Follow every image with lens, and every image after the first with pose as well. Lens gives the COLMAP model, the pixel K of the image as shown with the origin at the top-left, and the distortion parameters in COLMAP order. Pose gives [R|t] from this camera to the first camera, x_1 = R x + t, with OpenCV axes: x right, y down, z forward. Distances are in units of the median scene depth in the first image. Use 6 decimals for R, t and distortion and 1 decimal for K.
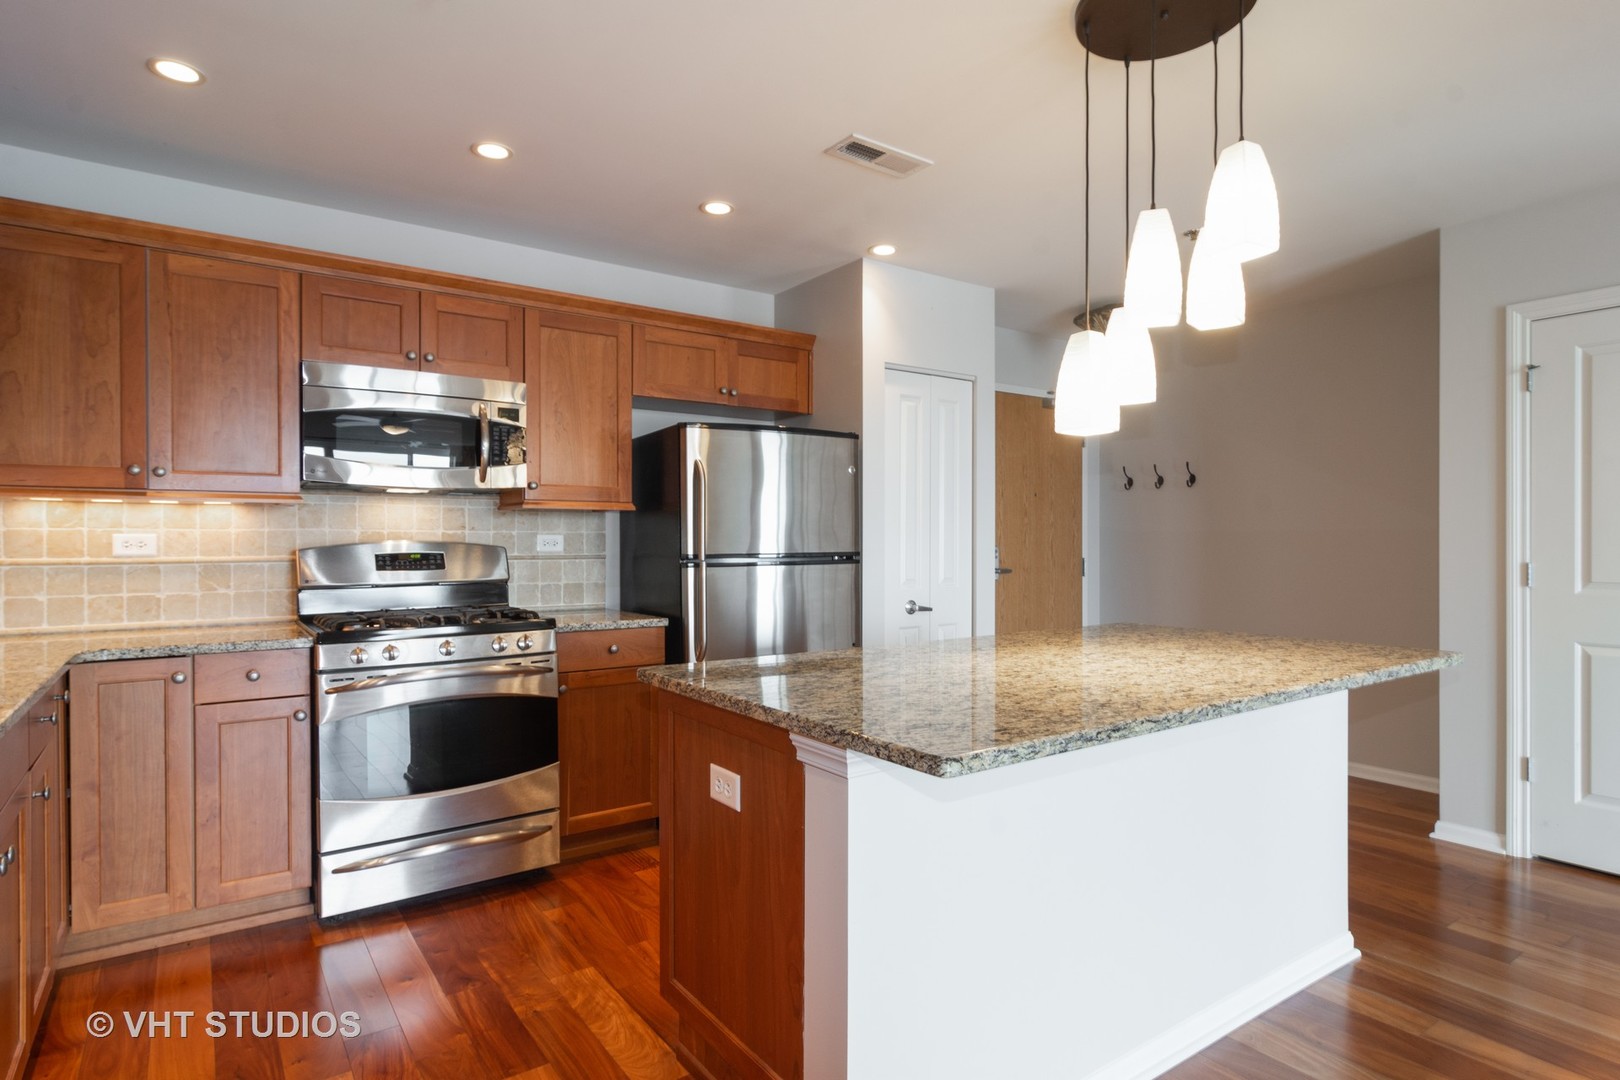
lens RADIAL K [[857.9, 0, 781.5], [0, 857.9, 541.5], [0, 0, 1]] dist [0.001178, 0.000205]
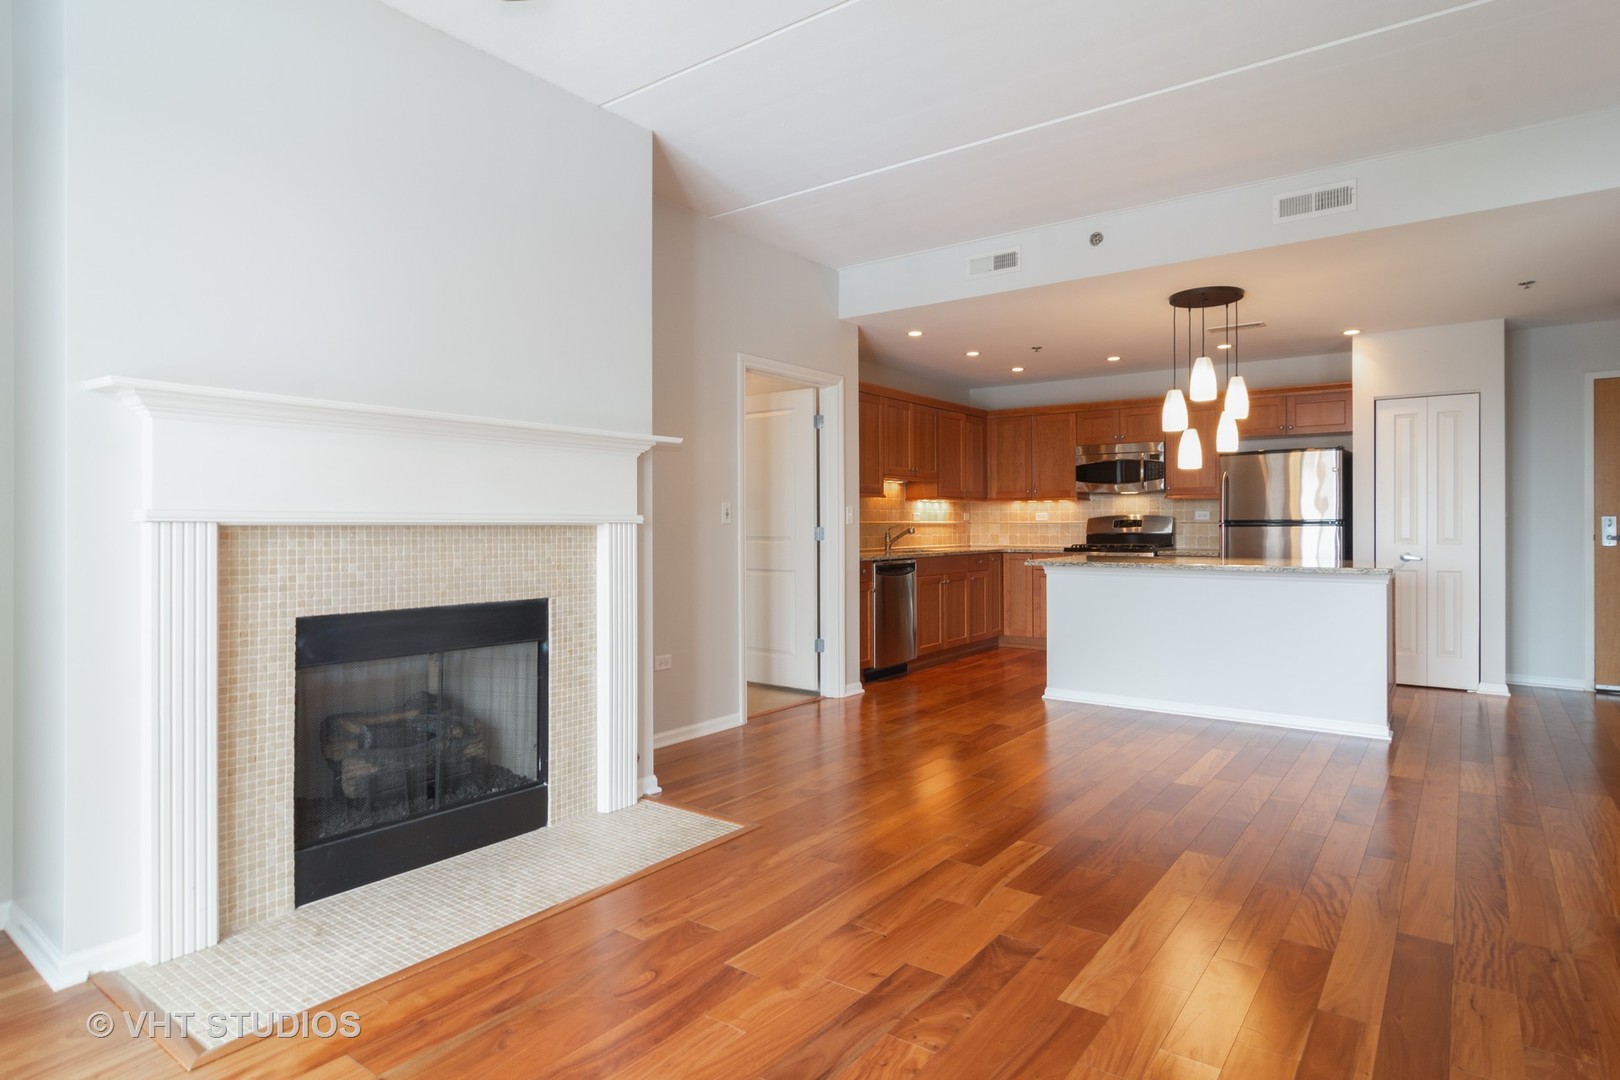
lens RADIAL K [[888.5, 0, 809.4], [0, 888.5, 520.8], [0, 0, 1]] dist [0.001222, 0.000374]
pose [[0.330218, -0.005480, -0.943889, 1.579779], [-0.002958, 0.999972, -0.006841, 0.035664], [0.943900, 0.005051, 0.330193, -0.607577]]
